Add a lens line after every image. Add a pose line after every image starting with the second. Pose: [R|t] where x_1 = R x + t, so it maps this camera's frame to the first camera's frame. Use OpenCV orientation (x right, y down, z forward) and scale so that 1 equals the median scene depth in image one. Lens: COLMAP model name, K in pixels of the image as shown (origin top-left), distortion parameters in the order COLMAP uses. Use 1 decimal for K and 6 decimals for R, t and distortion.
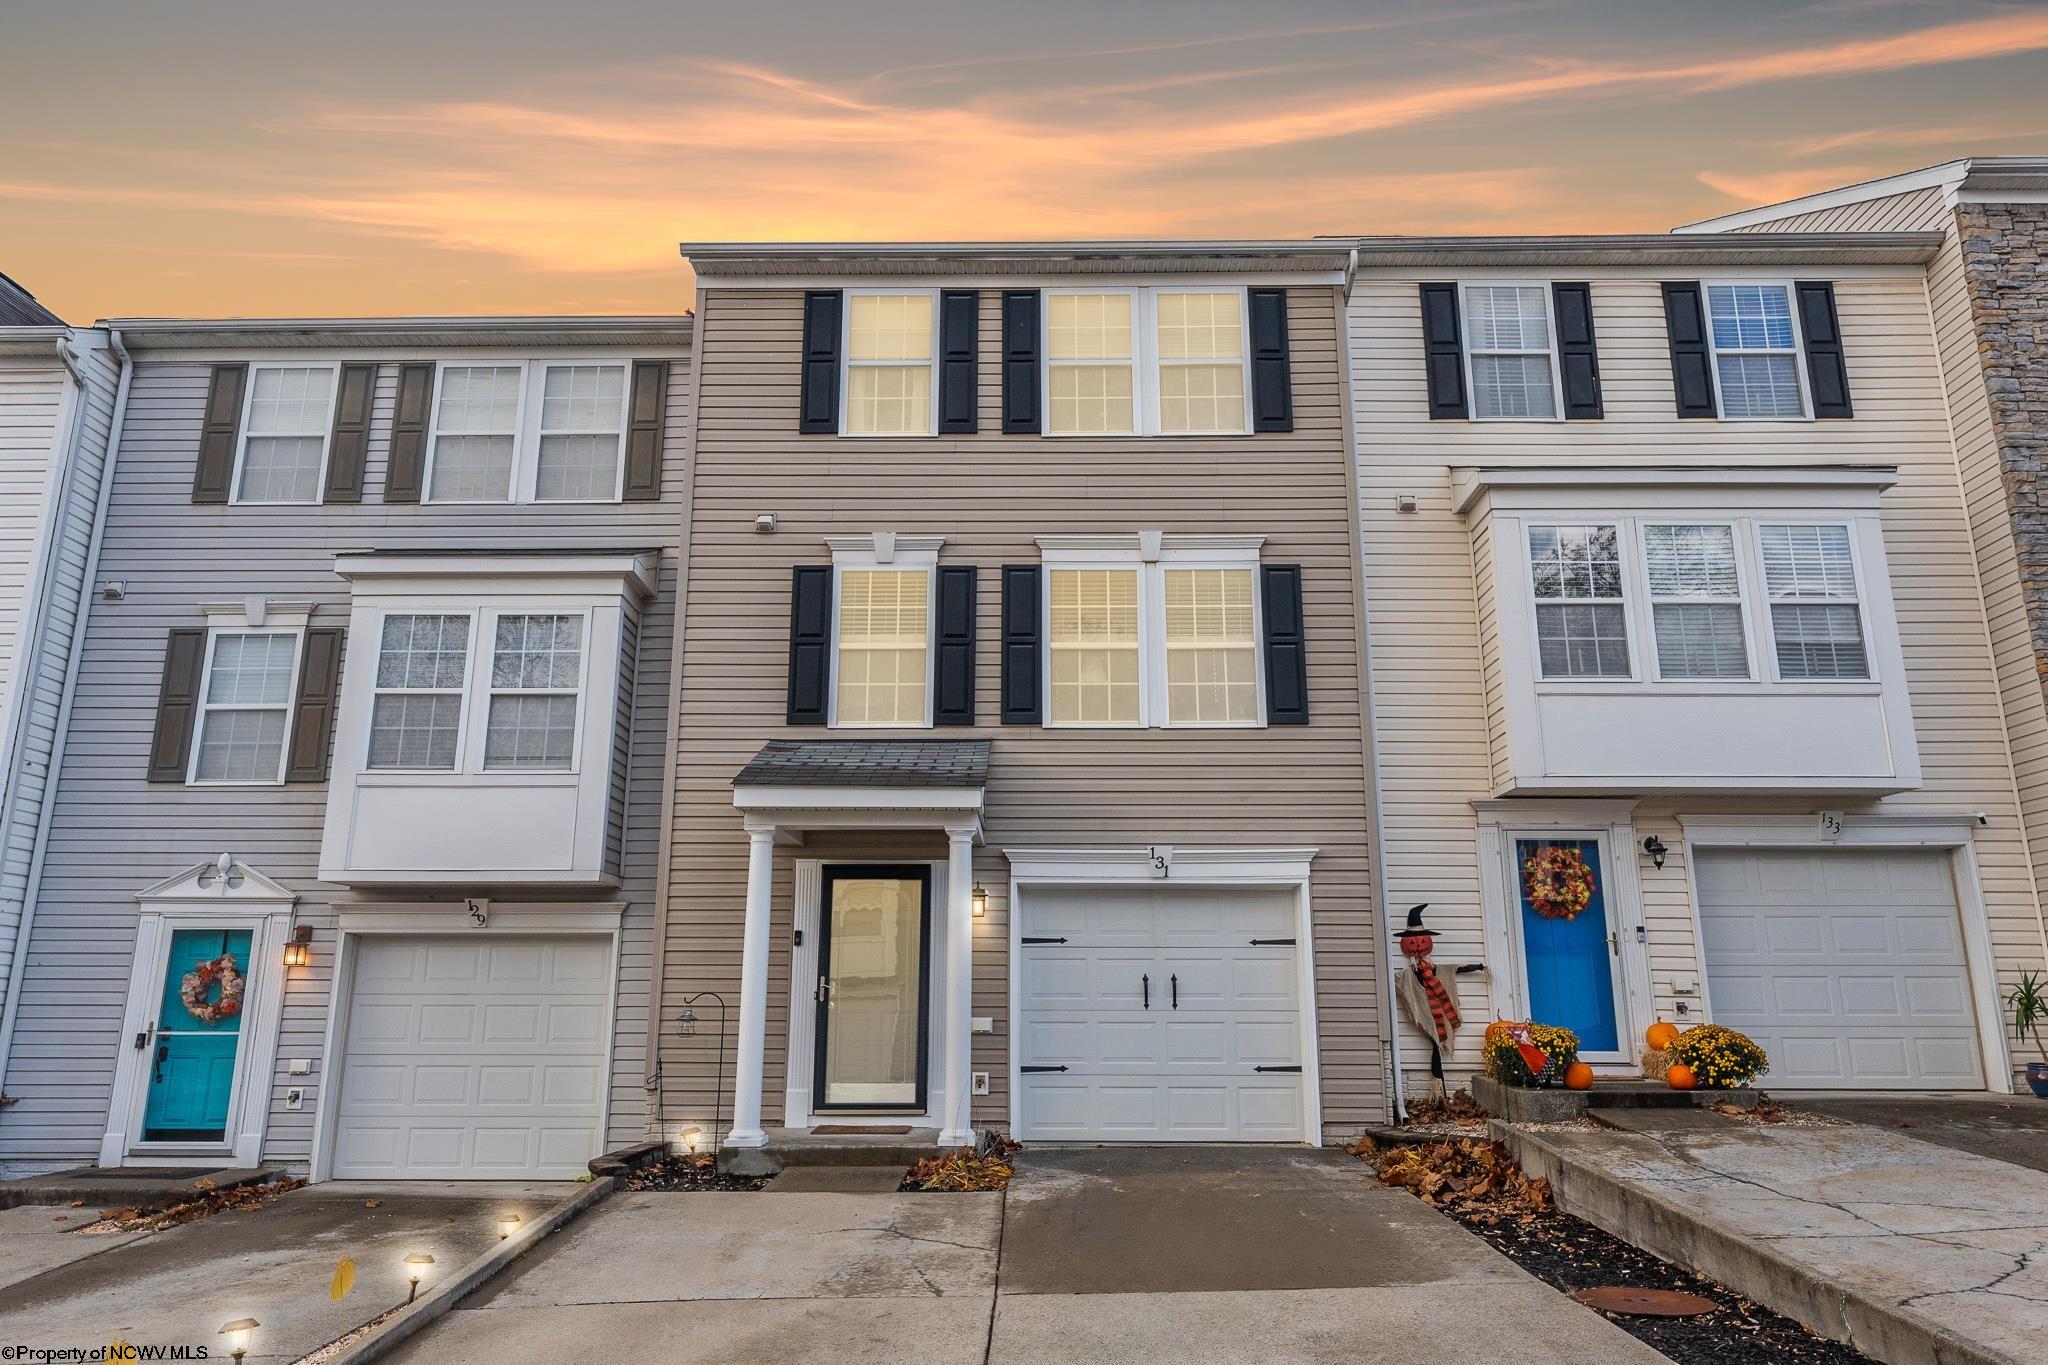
lens RADIAL K [[1341.4, 0, 1008.2], [0, 1341.4, 683.7], [0, 0, 1]] dist [0.000957, -0.001110]
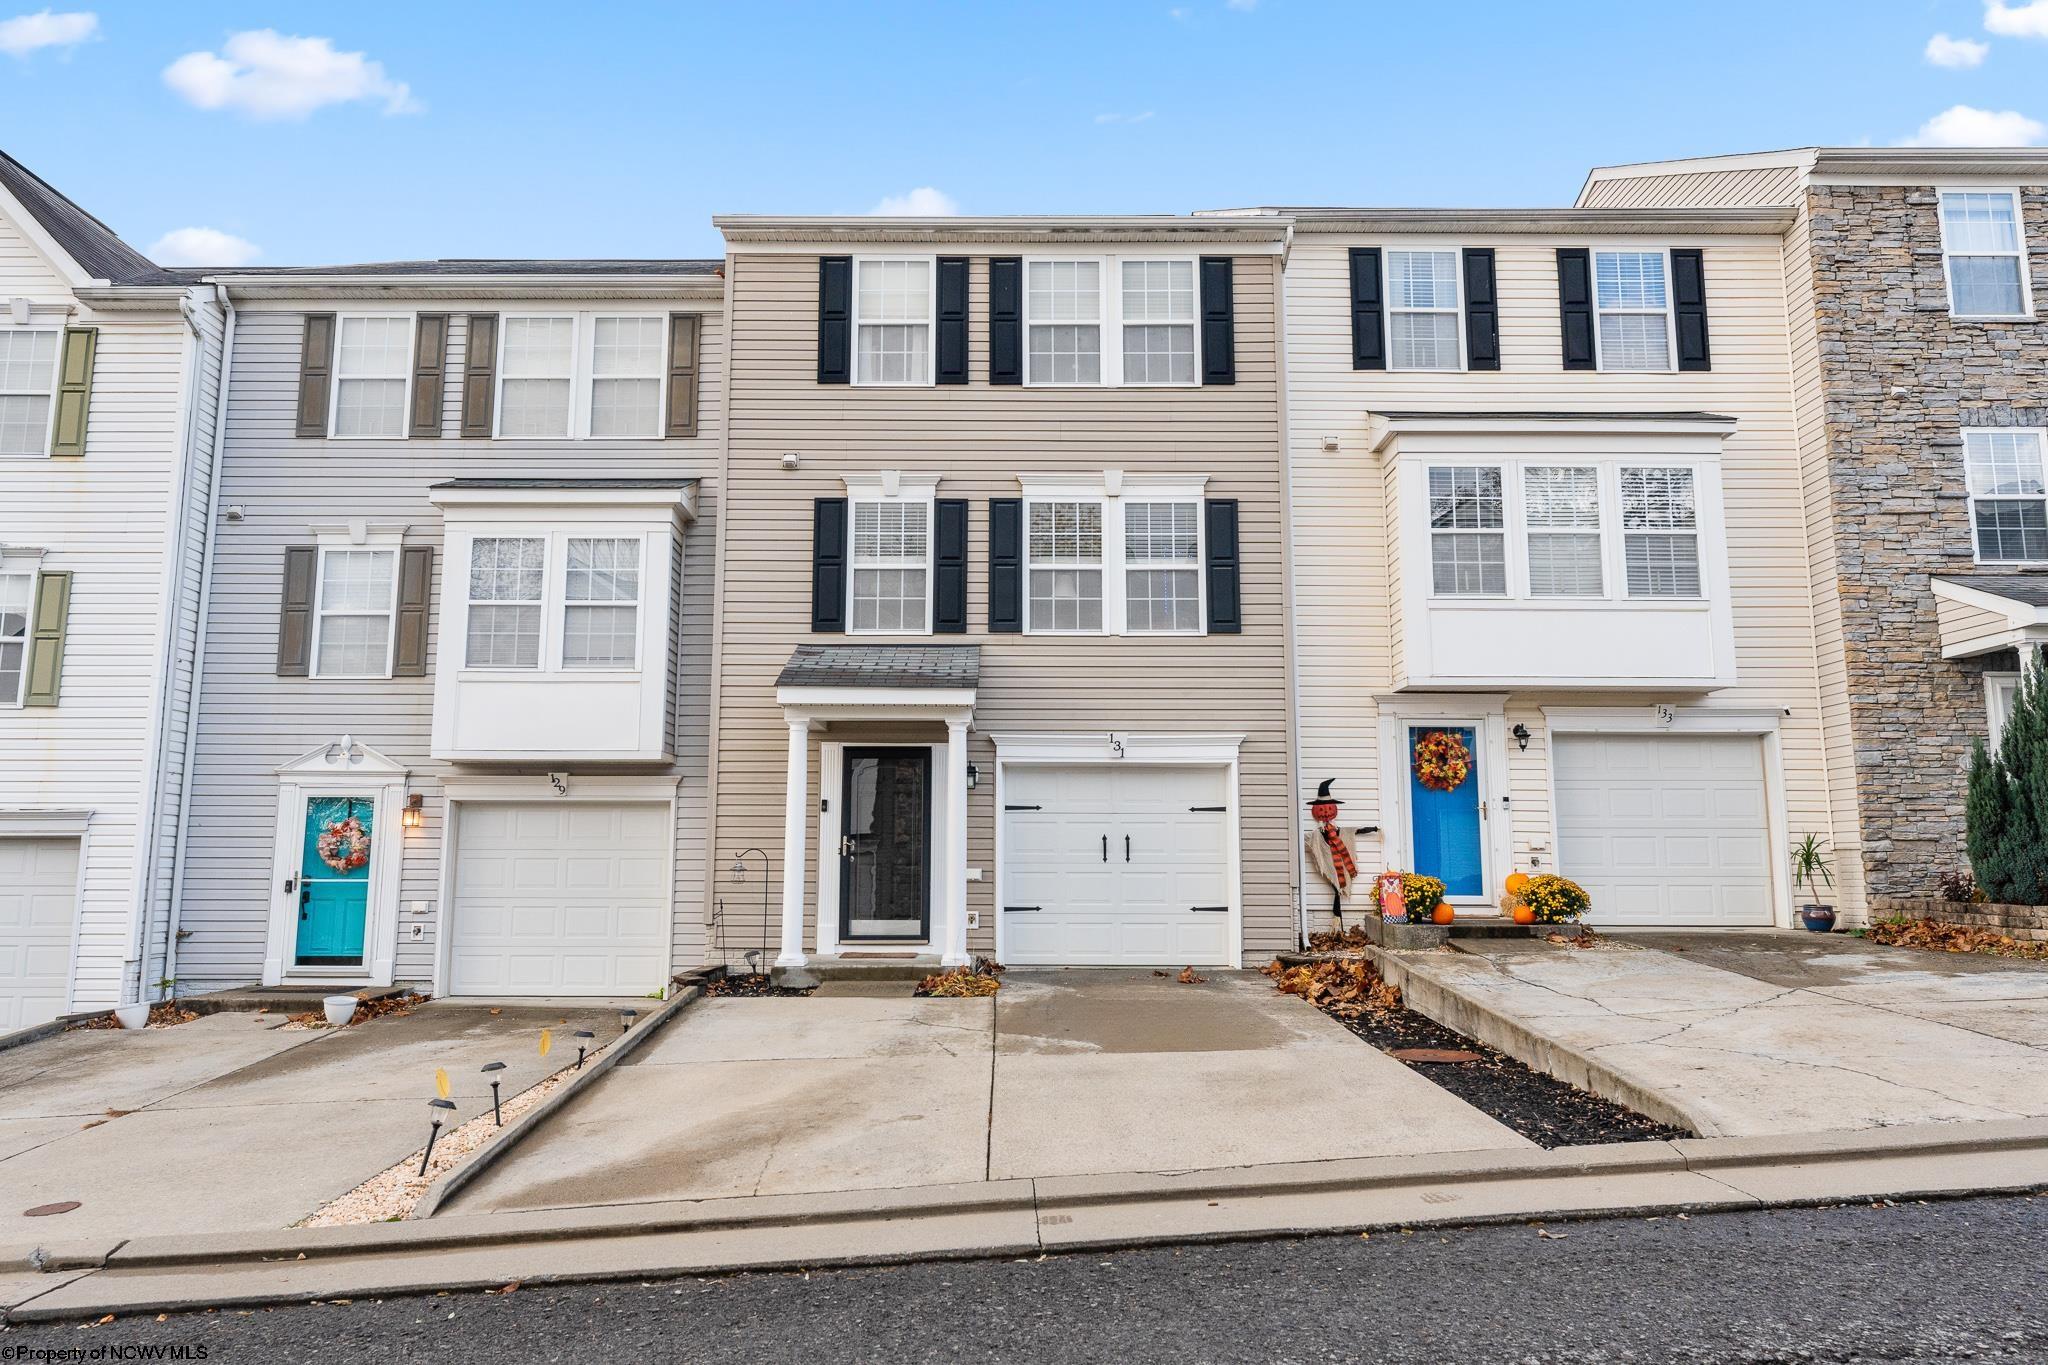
lens RADIAL K [[1341.4, 0, 986.9], [0, 1341.4, 677.5], [0, 0, 1]] dist [0.000957, -0.001110]
pose [[0.999974, 0.002089, 0.006947, -0.014809], [-0.002774, 0.994969, 0.100145, -0.049480], [-0.006703, -0.100161, 0.994949, -0.209442]]
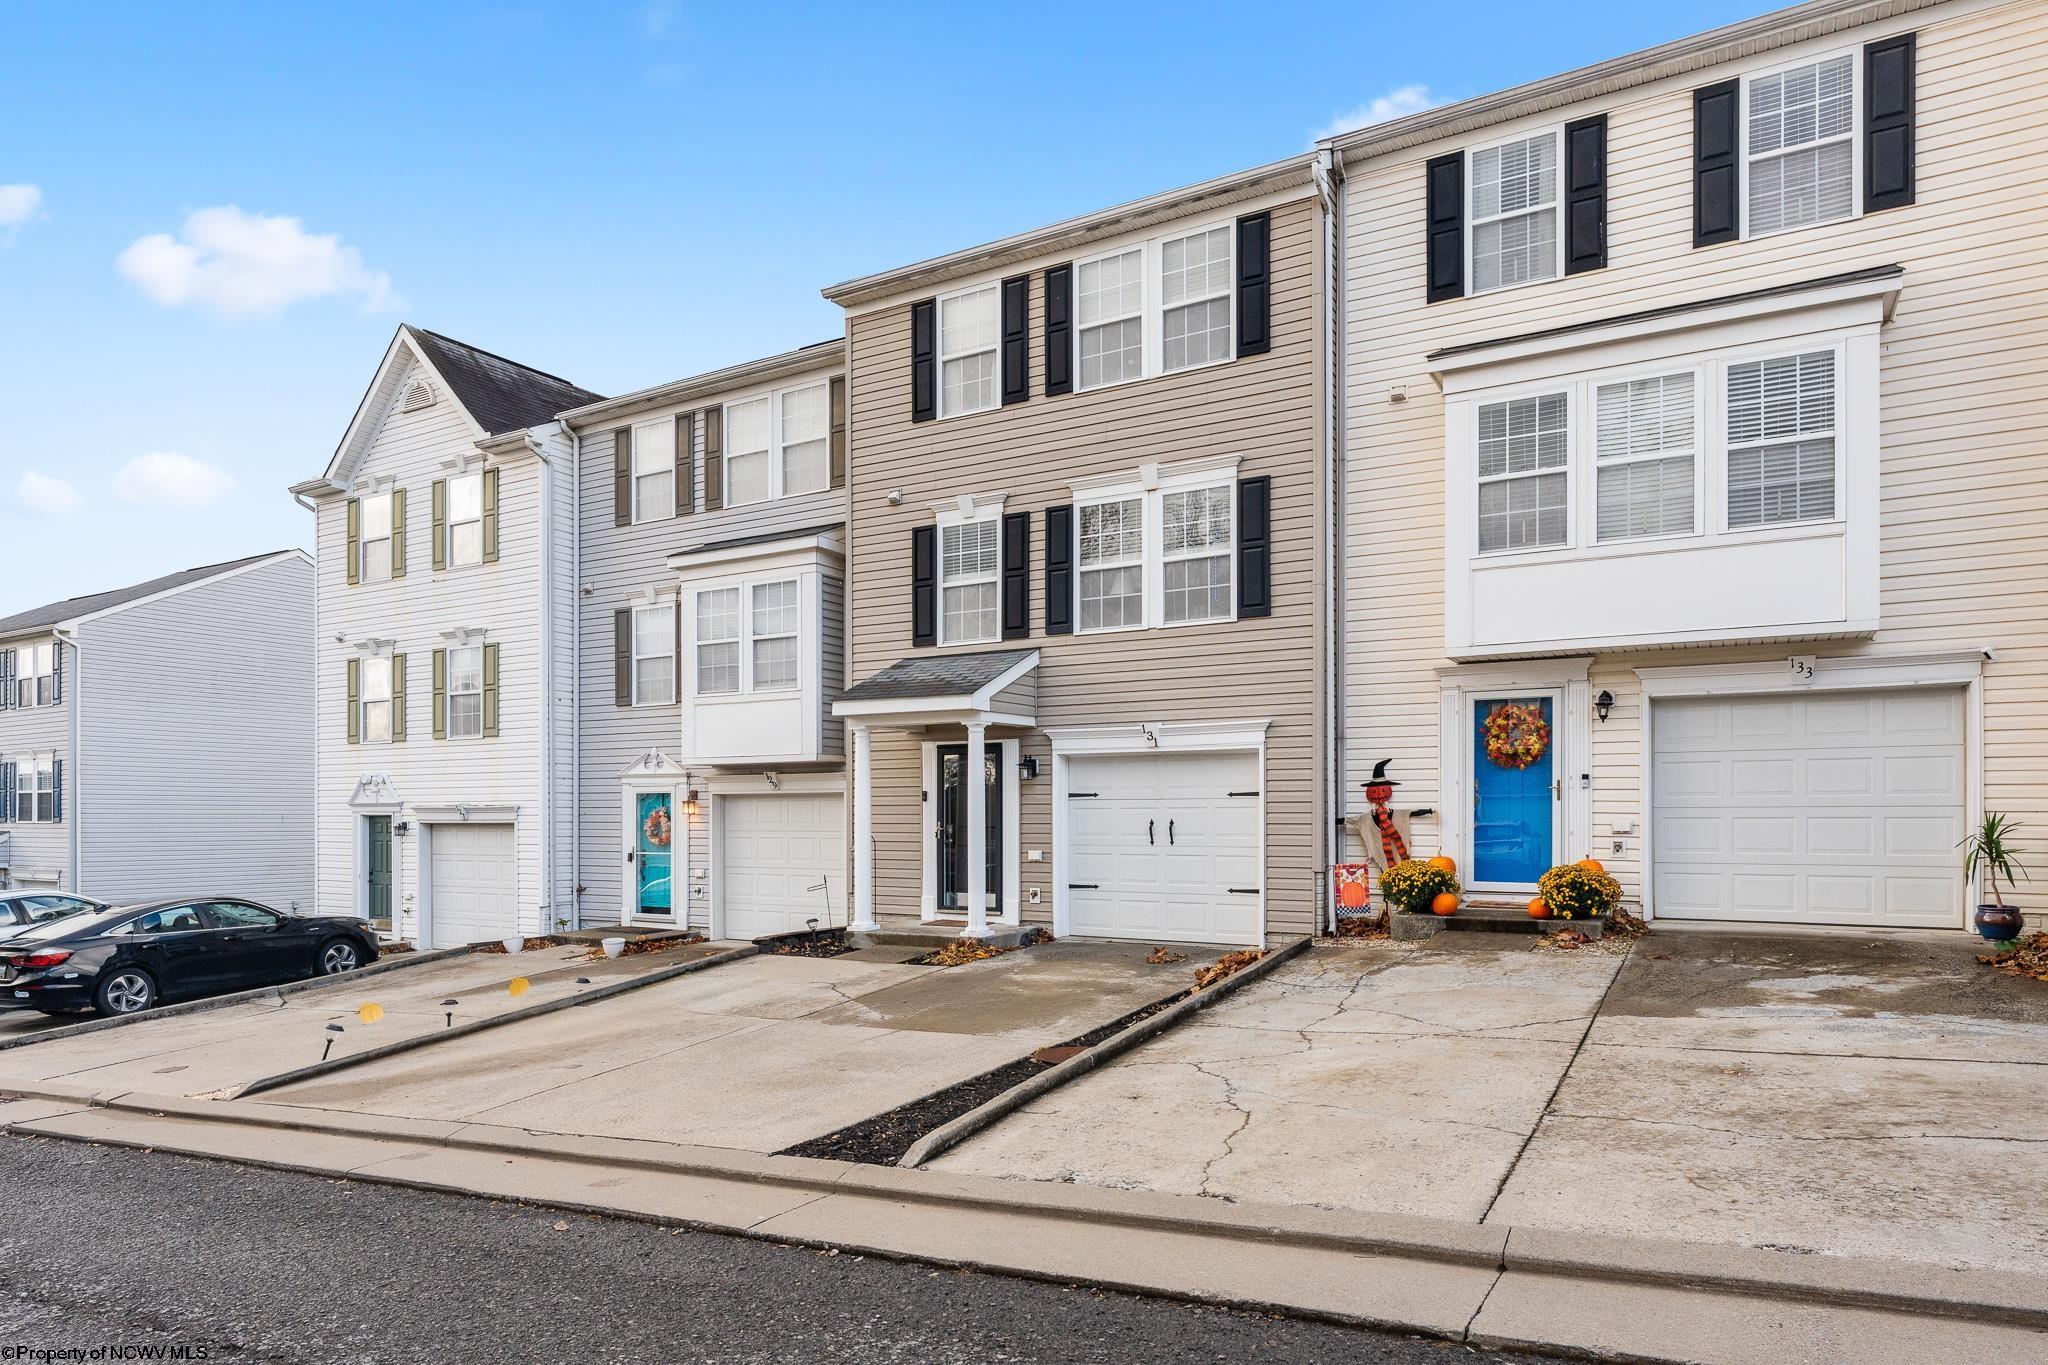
lens RADIAL K [[1195.3, 0, 1006.2], [0, 1195.3, 816.1], [0, 0, 1]] dist [0.001684, -0.002272]
pose [[0.872128, -0.004656, -0.489256, 0.525279], [0.122821, 0.970020, 0.209703, -0.047400], [0.473612, -0.242979, 0.846554, -0.057484]]
